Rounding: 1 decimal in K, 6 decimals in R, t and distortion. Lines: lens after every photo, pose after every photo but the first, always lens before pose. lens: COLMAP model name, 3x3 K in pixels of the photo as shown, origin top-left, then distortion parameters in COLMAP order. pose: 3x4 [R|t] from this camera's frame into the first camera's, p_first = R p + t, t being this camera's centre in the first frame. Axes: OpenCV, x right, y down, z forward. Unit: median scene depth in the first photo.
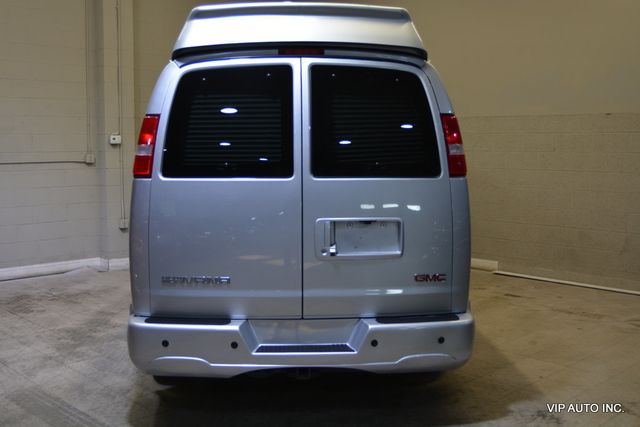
lens RADIAL K [[701.6, 0, 318.5], [0, 701.6, 216.6], [0, 0, 1]] dist [-0.068124, 0.000000]
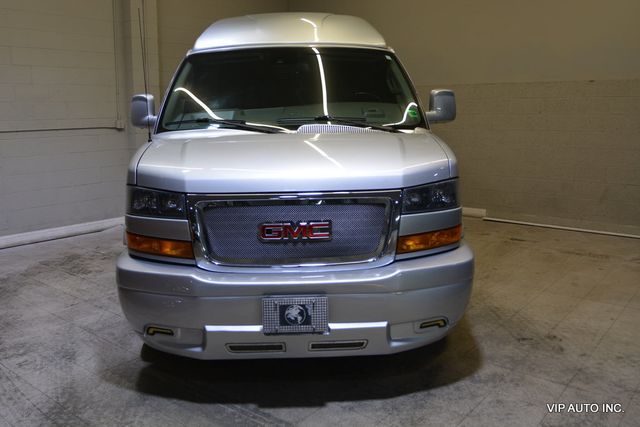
lens RADIAL K [[553.1, 0, 311.1], [0, 553.1, 212.4], [0, 0, 1]] dist [-0.099879, 0.052622]
pose [[0.993931, -0.027922, 0.106399, -0.151517], [0.020111, 0.997071, 0.073791, -0.004971], [-0.108148, -0.071203, 0.991582, 0.144799]]
